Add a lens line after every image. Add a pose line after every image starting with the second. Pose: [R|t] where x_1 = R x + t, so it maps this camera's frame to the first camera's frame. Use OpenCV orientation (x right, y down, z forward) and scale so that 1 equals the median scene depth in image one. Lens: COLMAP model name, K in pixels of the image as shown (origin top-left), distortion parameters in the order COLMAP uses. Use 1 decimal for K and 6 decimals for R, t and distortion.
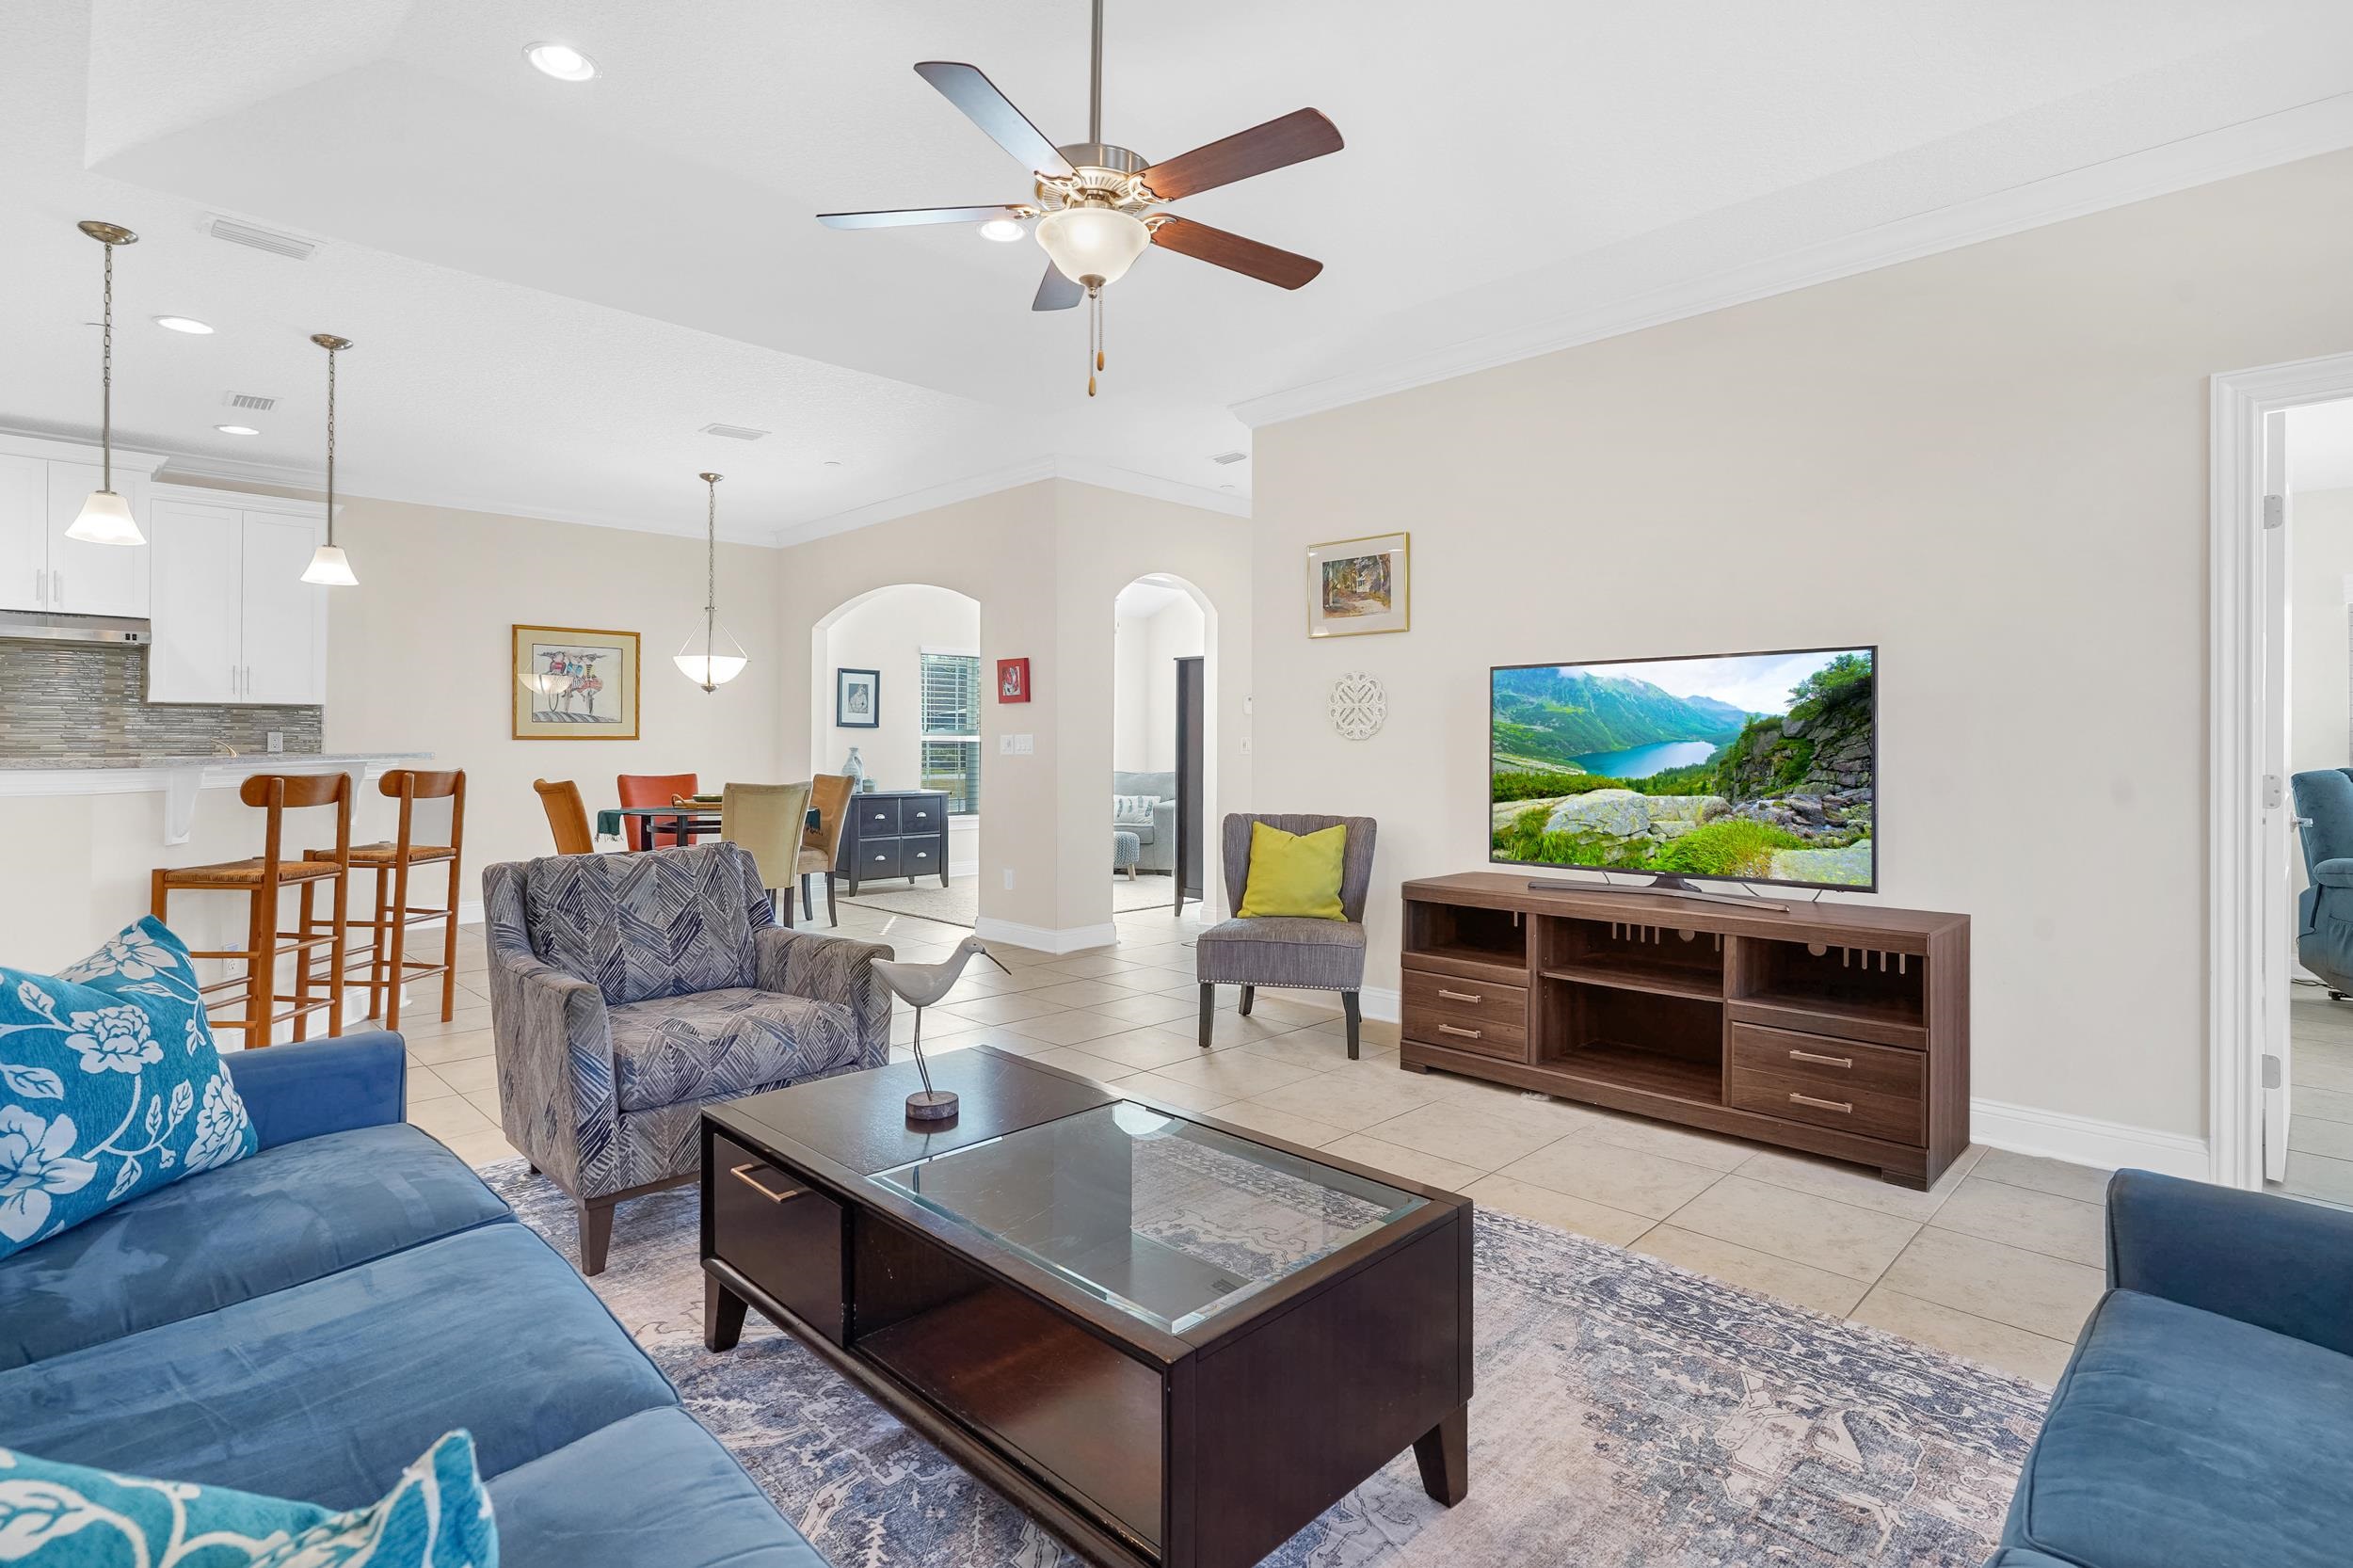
lens RADIAL K [[1149.9, 0, 1175.9], [0, 1149.9, 741.2], [0, 0, 1]] dist [-0.001144, 0.000088]
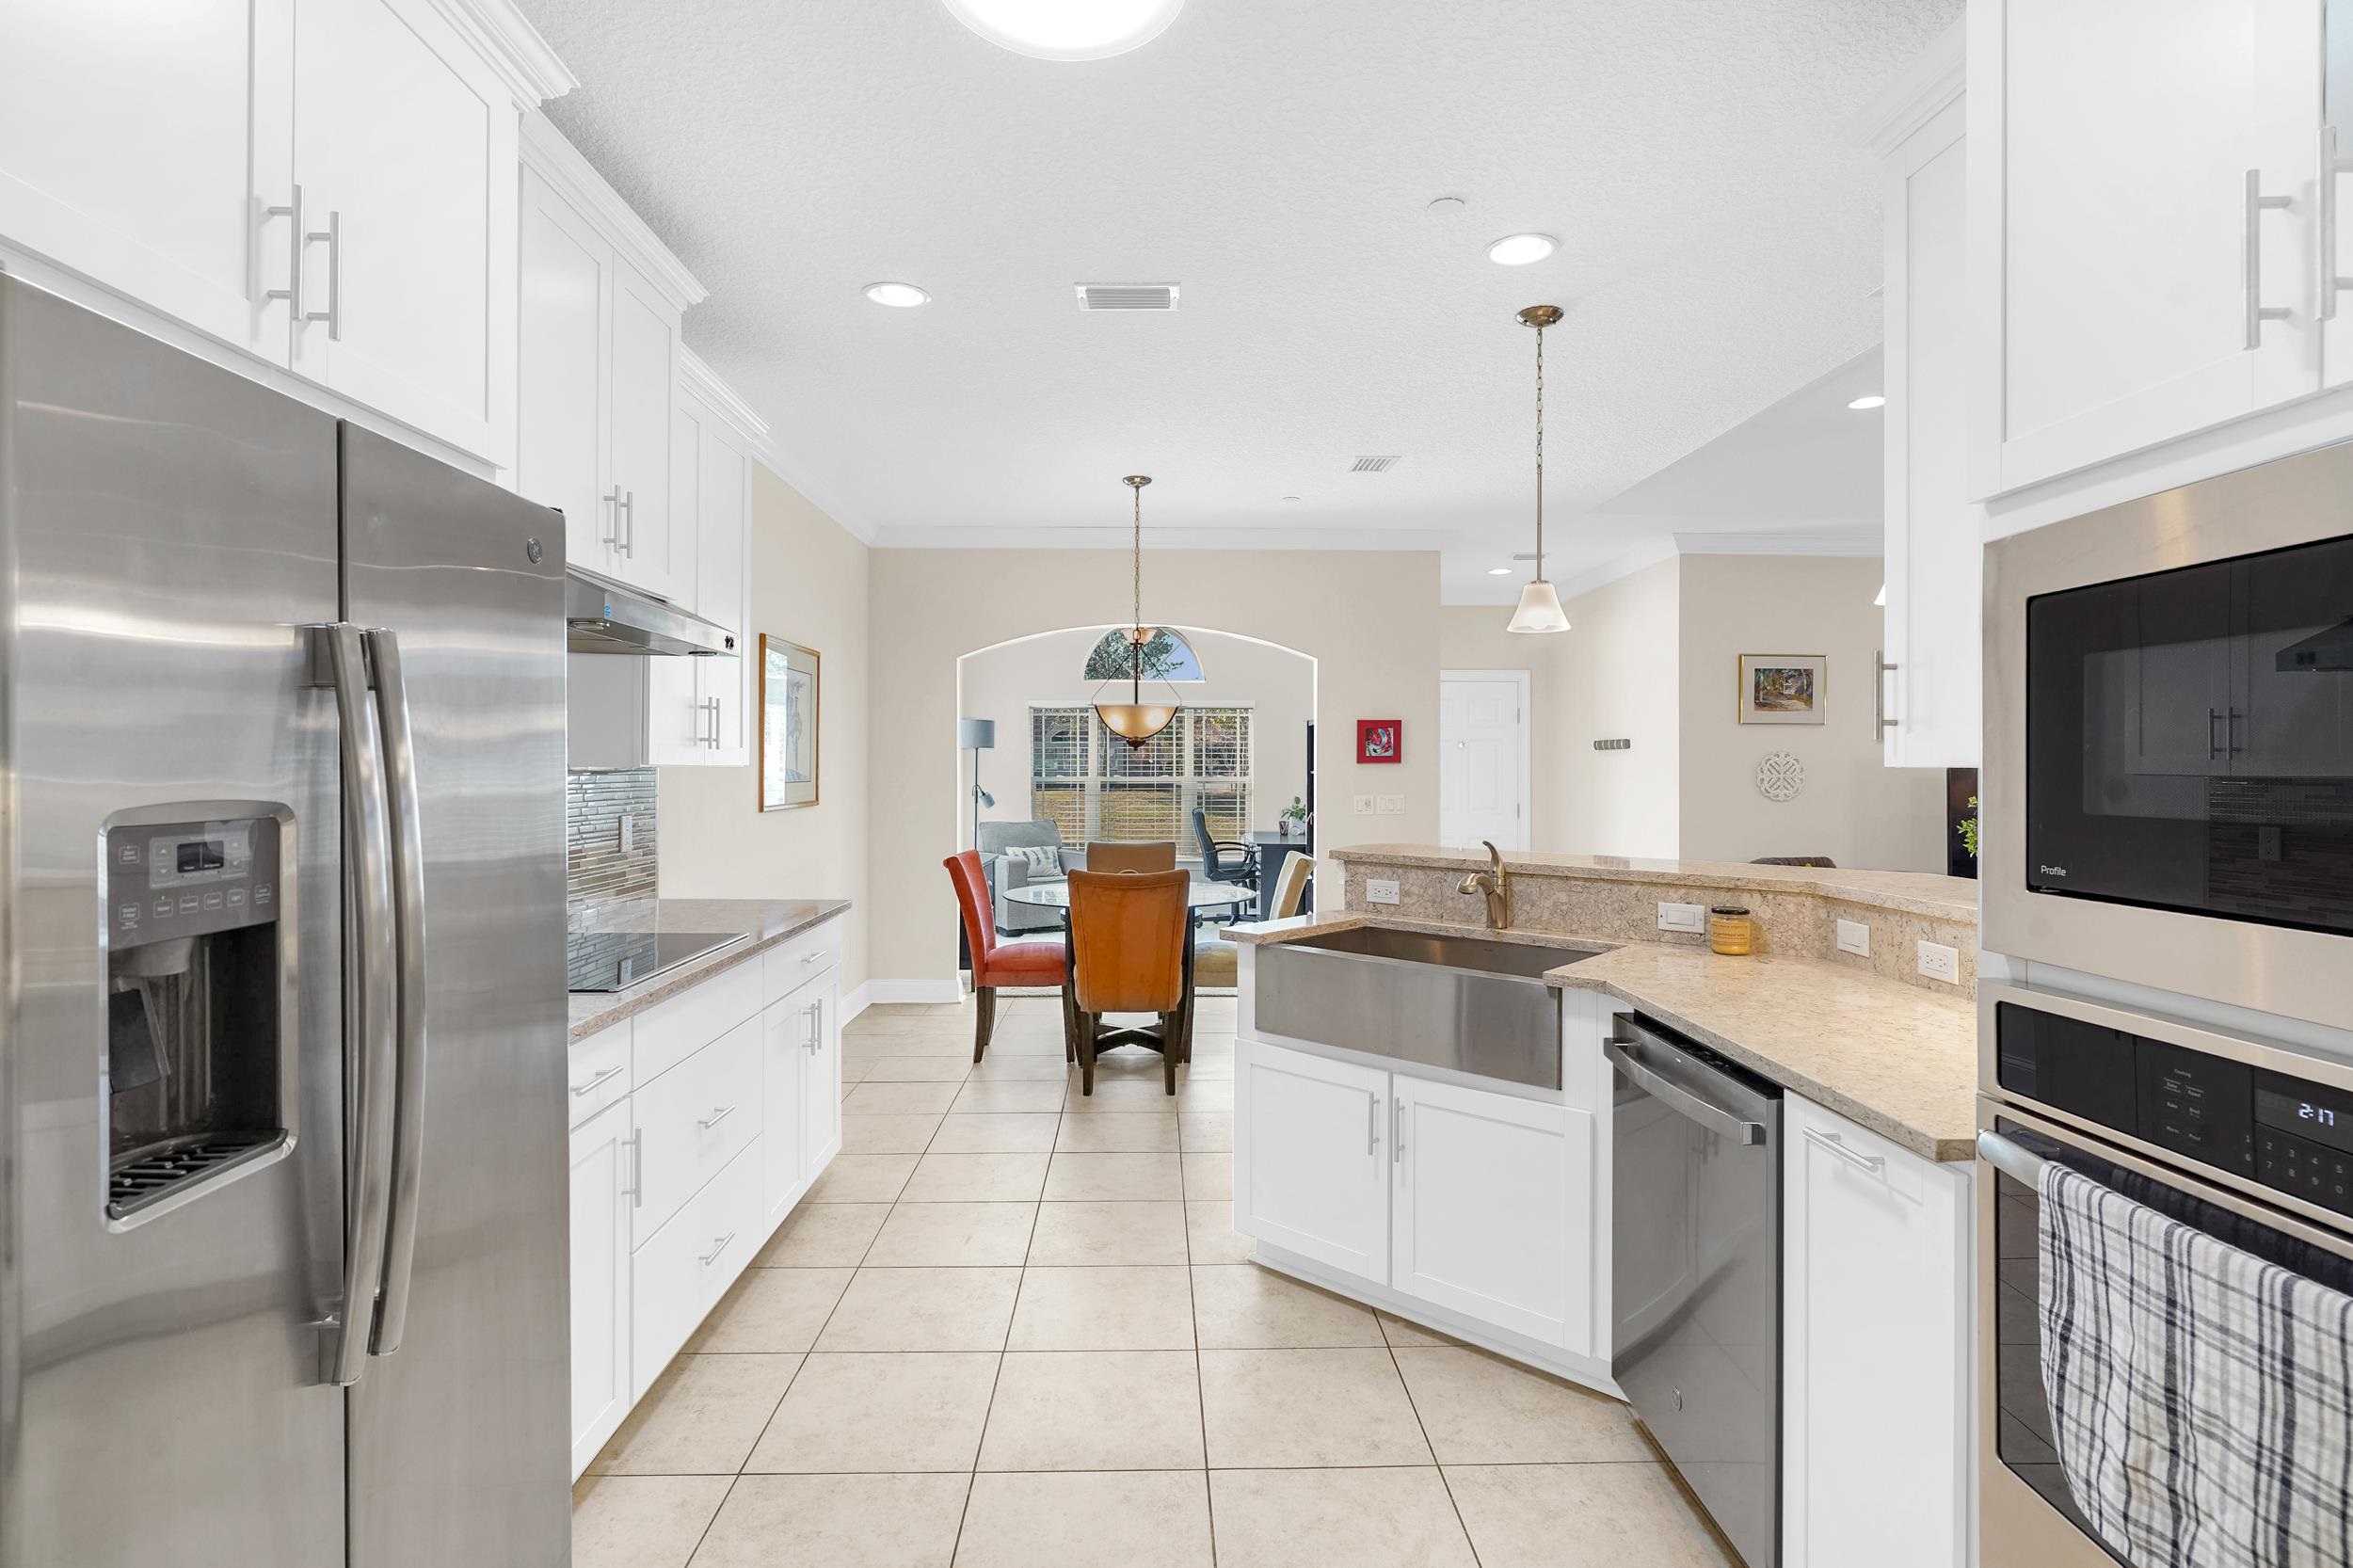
lens RADIAL K [[1122.1, 0, 1166.7], [0, 1122.1, 769.1], [0, 0, 1]] dist [-0.002679, 0.000495]
pose [[0.694535, -0.001611, 0.719457, -1.295379], [-0.003095, 0.999982, 0.005227, -0.043635], [-0.719452, -0.005857, 0.694518, 0.589898]]
